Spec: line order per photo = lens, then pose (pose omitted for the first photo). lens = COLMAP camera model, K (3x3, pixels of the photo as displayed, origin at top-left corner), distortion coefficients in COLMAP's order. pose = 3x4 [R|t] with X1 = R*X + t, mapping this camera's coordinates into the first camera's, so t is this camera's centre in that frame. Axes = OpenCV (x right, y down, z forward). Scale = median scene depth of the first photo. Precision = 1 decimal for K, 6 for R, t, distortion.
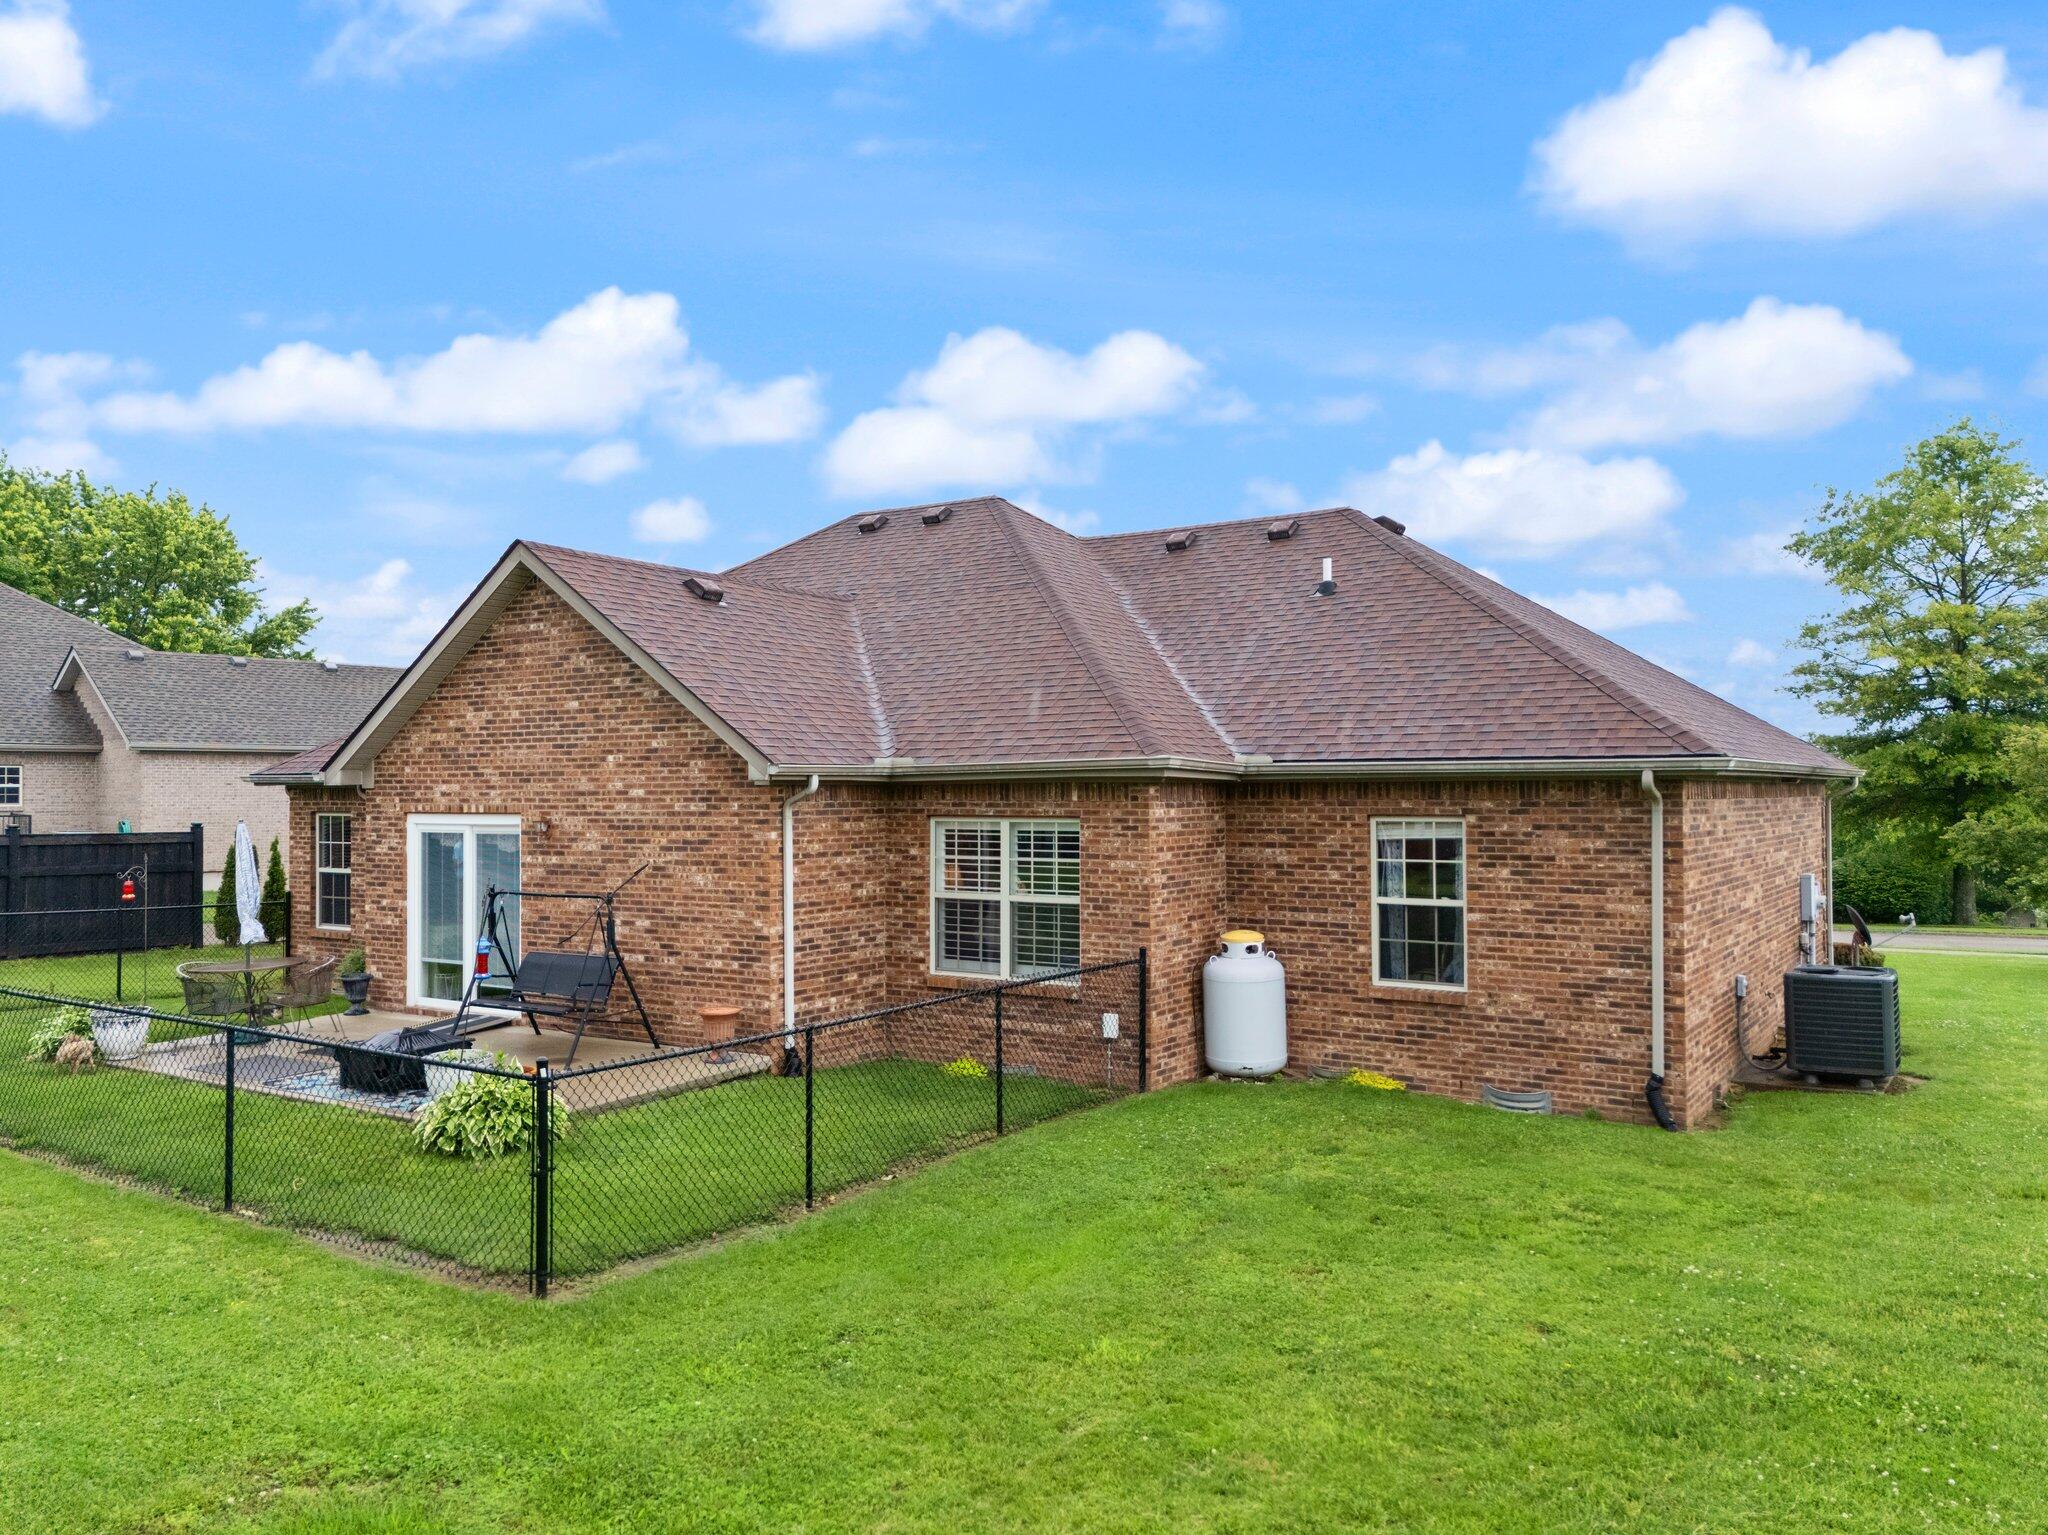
lens RADIAL K [[1568.7, 0, 1051.1], [0, 1568.7, 773.5], [0, 0, 1]] dist [0.103122, -0.202064]
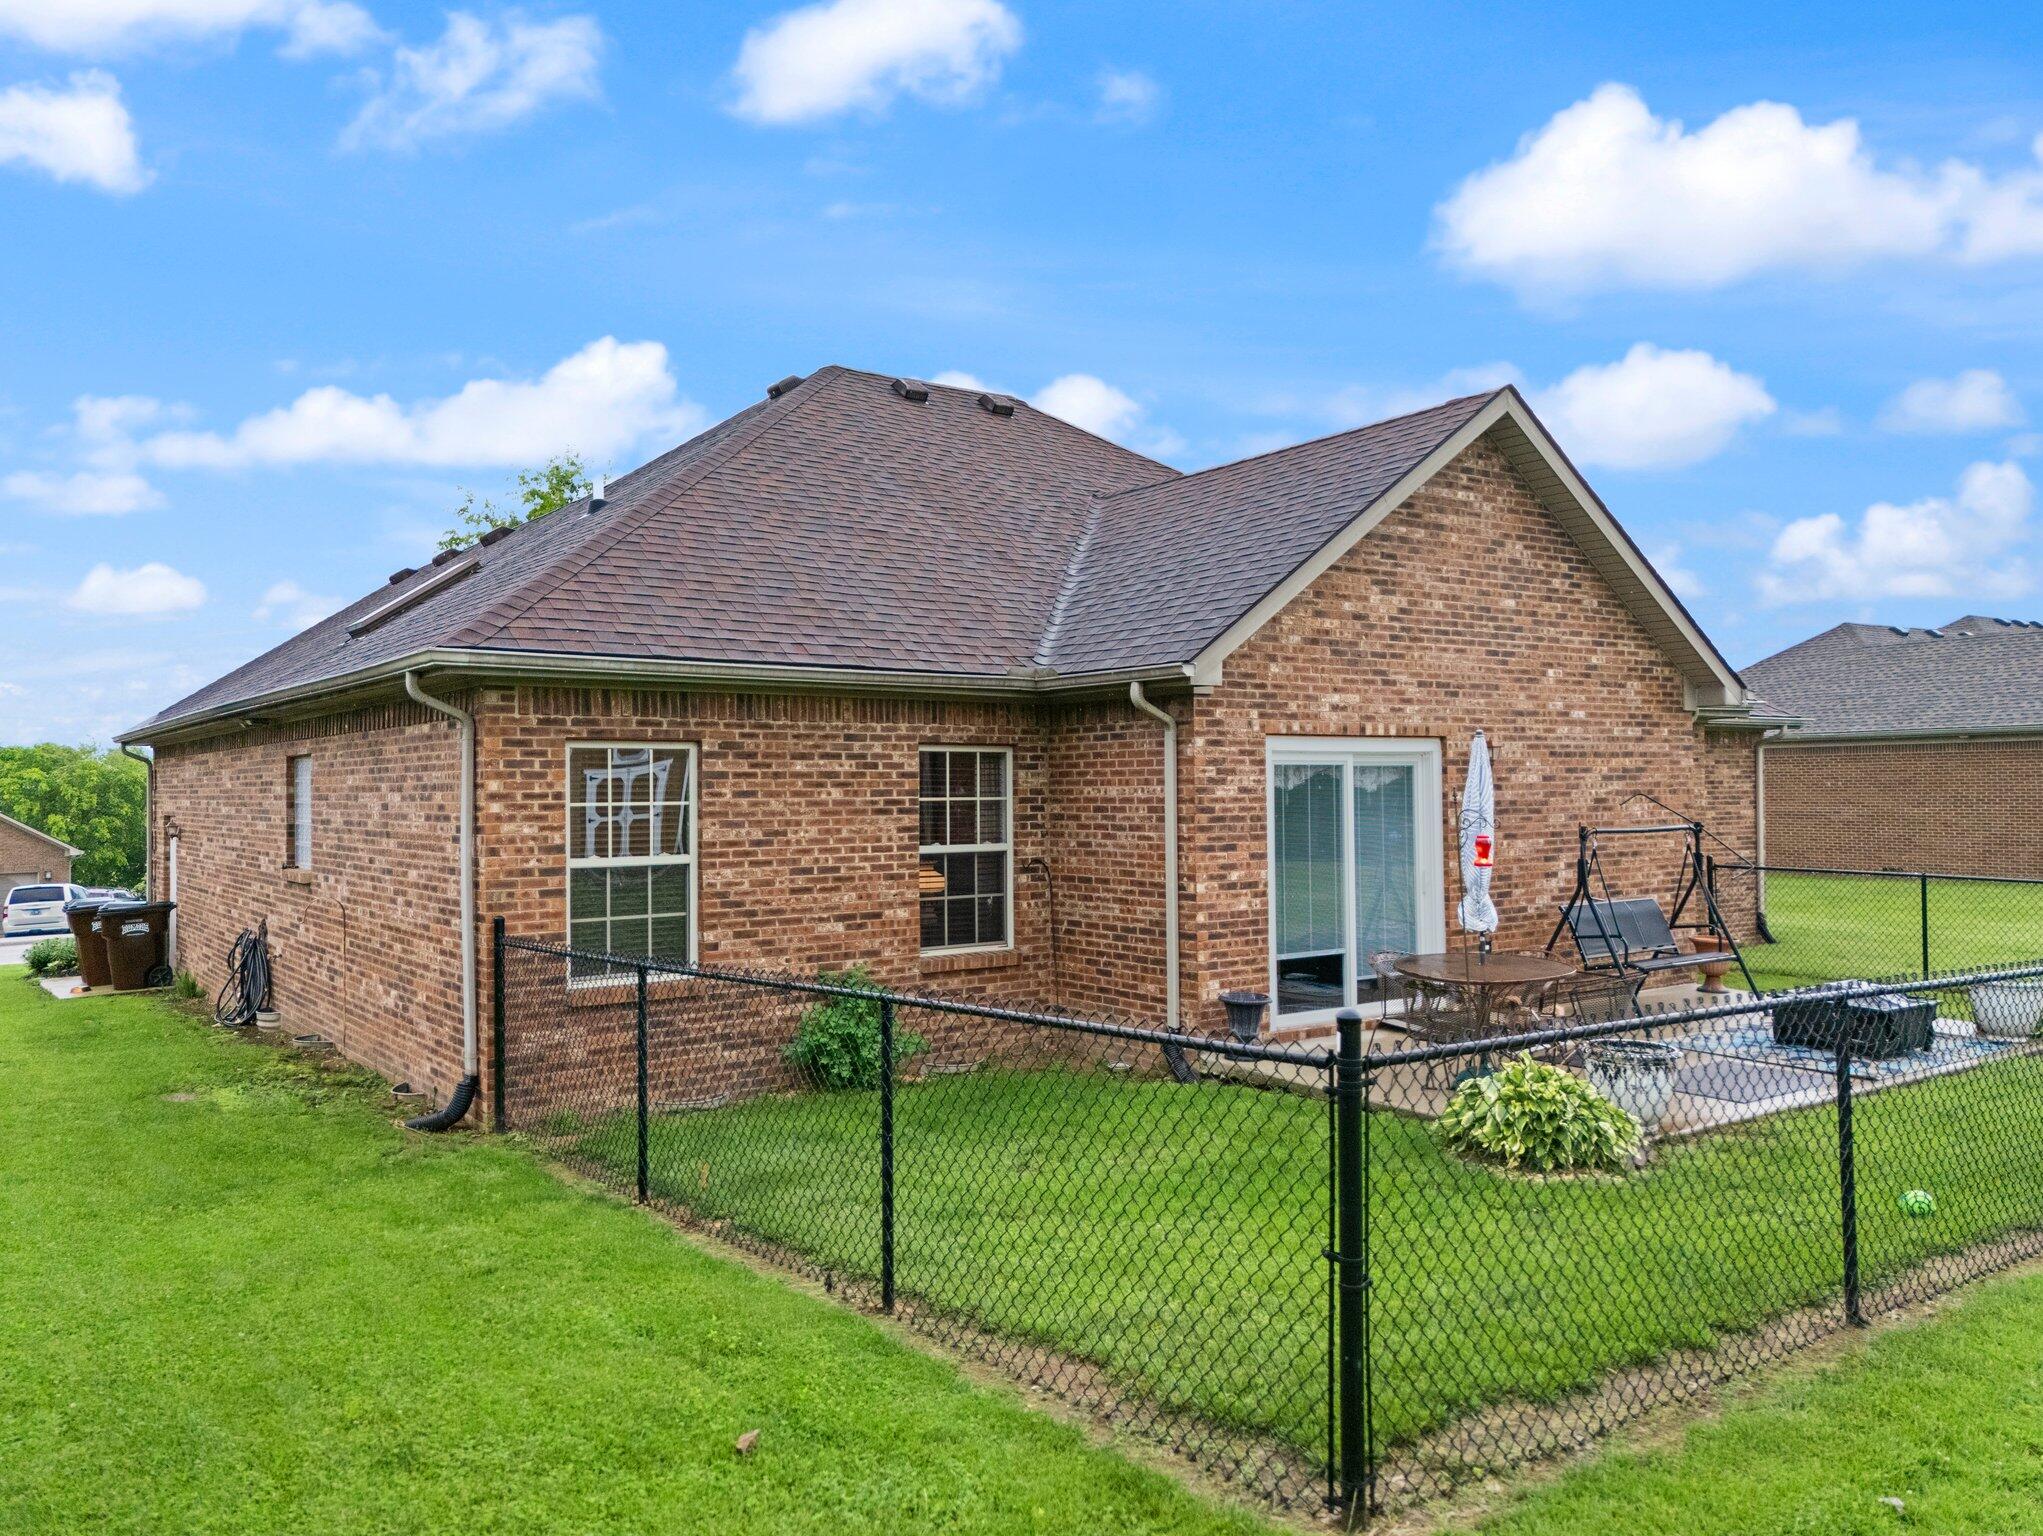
lens RADIAL K [[1521.9, 0, 1027.5], [0, 1521.9, 764.1], [0, 0, 1]] dist [0.074650, -0.075304]
pose [[0.351310, 0.013213, 0.936166, -1.155228], [-0.002161, 0.999909, -0.013302, 0.051142], [-0.936257, 0.002650, 0.351307, 0.984452]]
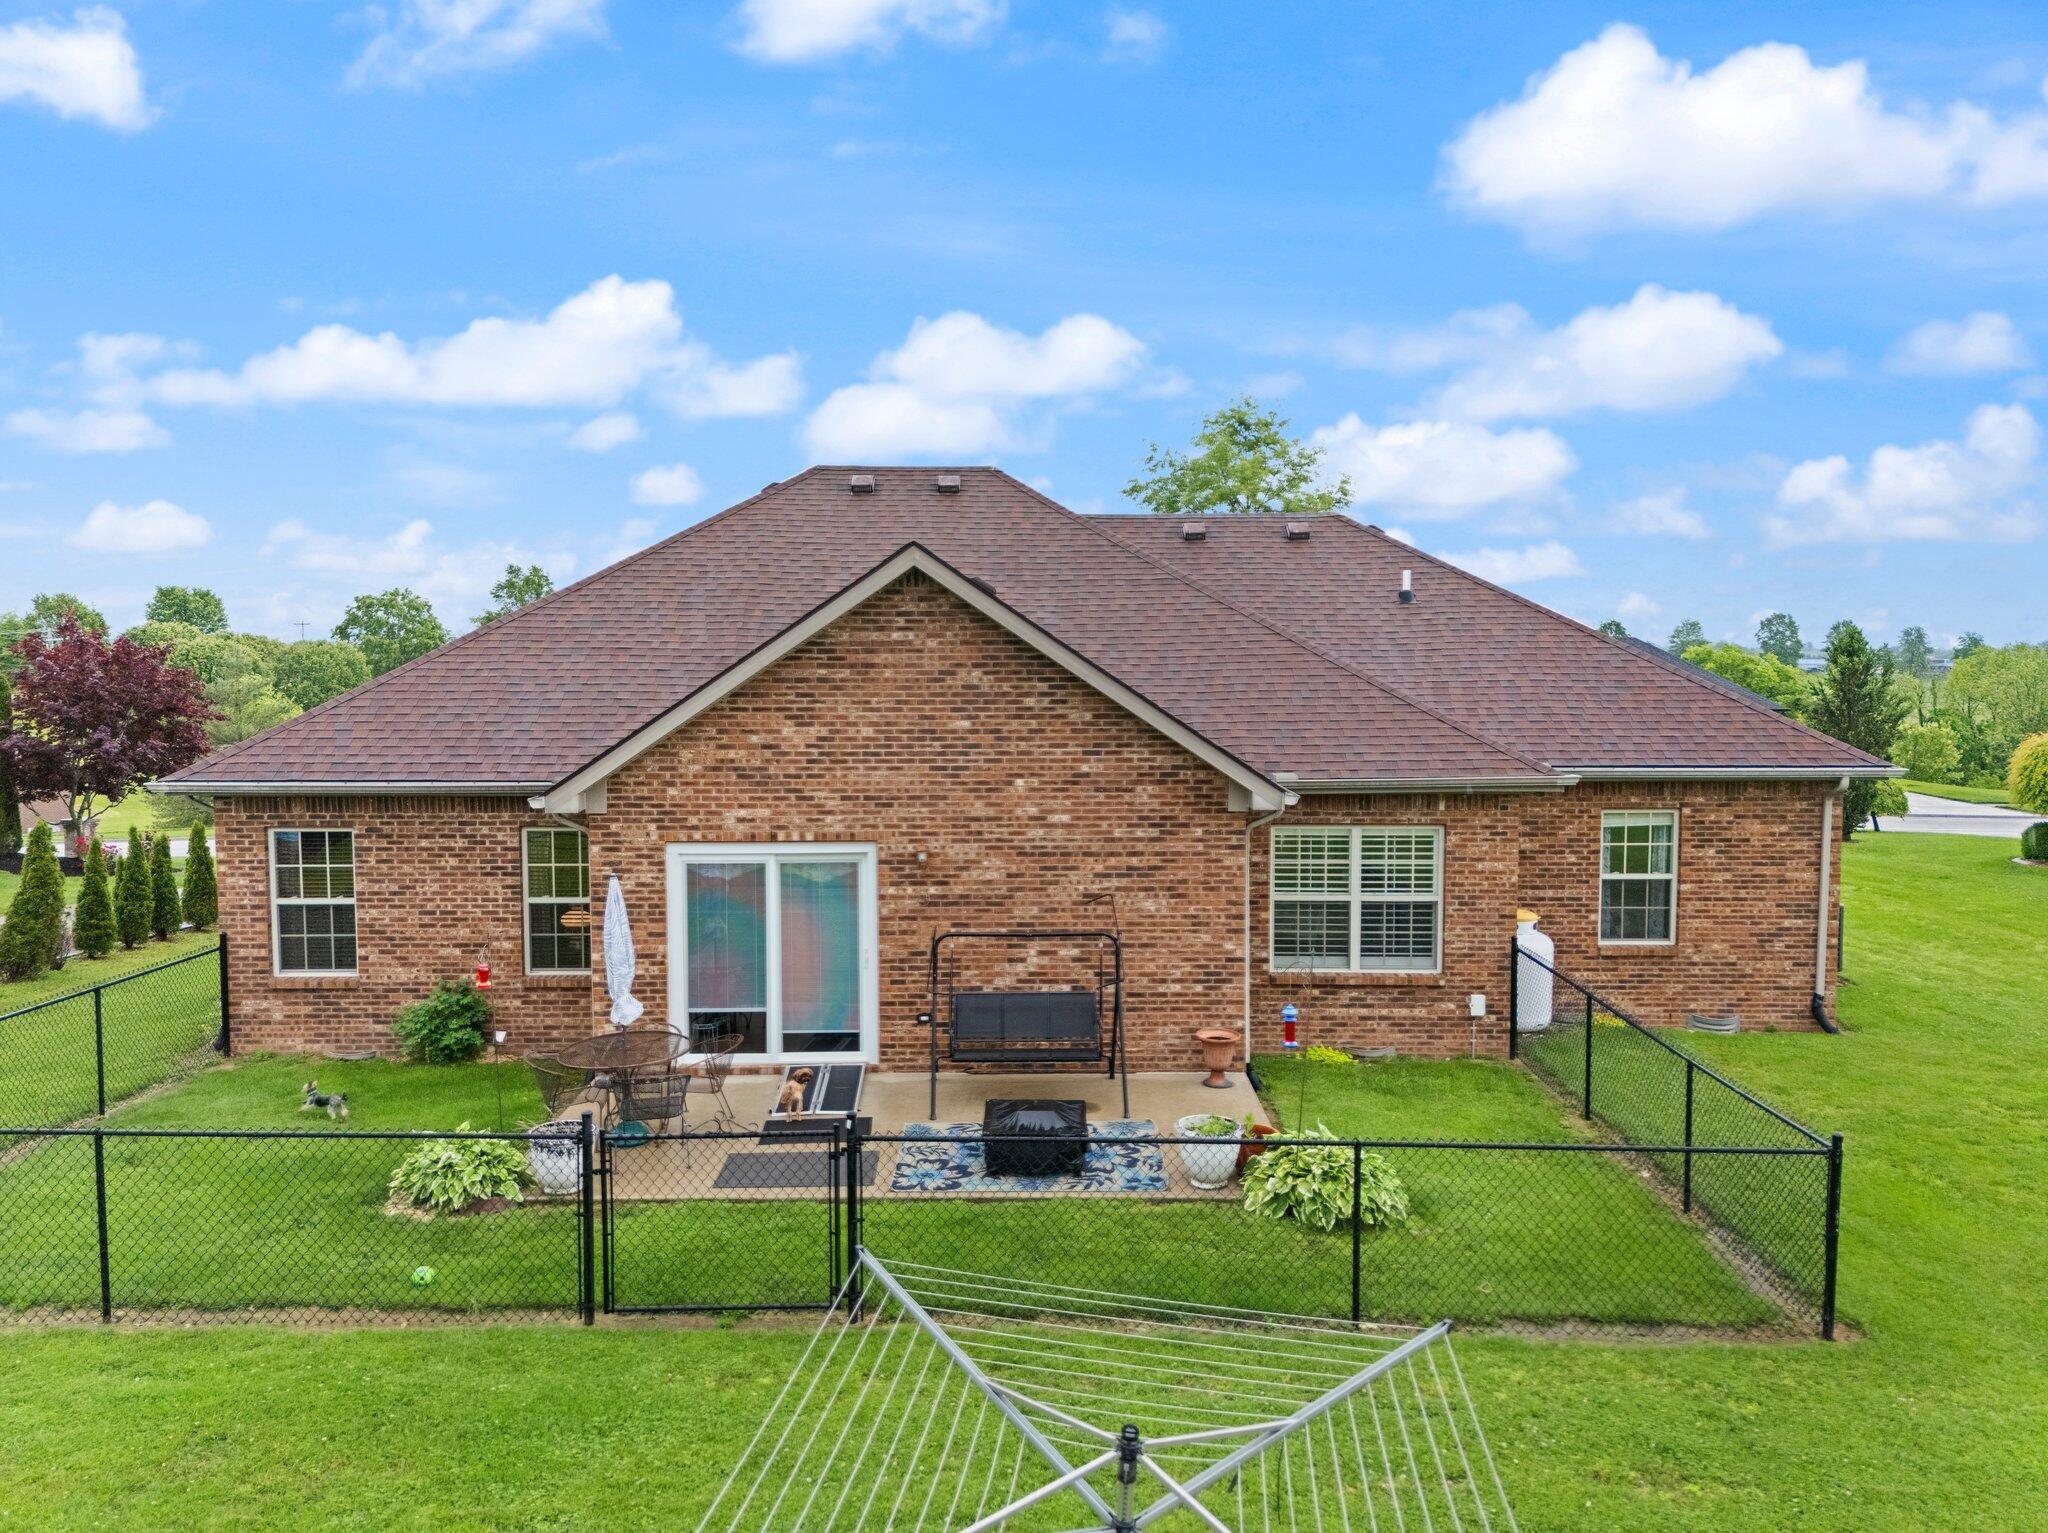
lens RADIAL K [[1574.6, 0, 1076.8], [0, 1574.6, 761.5], [0, 0, 1]] dist [0.061819, -0.041282]
pose [[0.824851, -0.034885, 0.564273, -0.792098], [-0.009371, 0.997114, 0.075343, -0.094680], [-0.565273, -0.067434, 0.822143, 0.206875]]
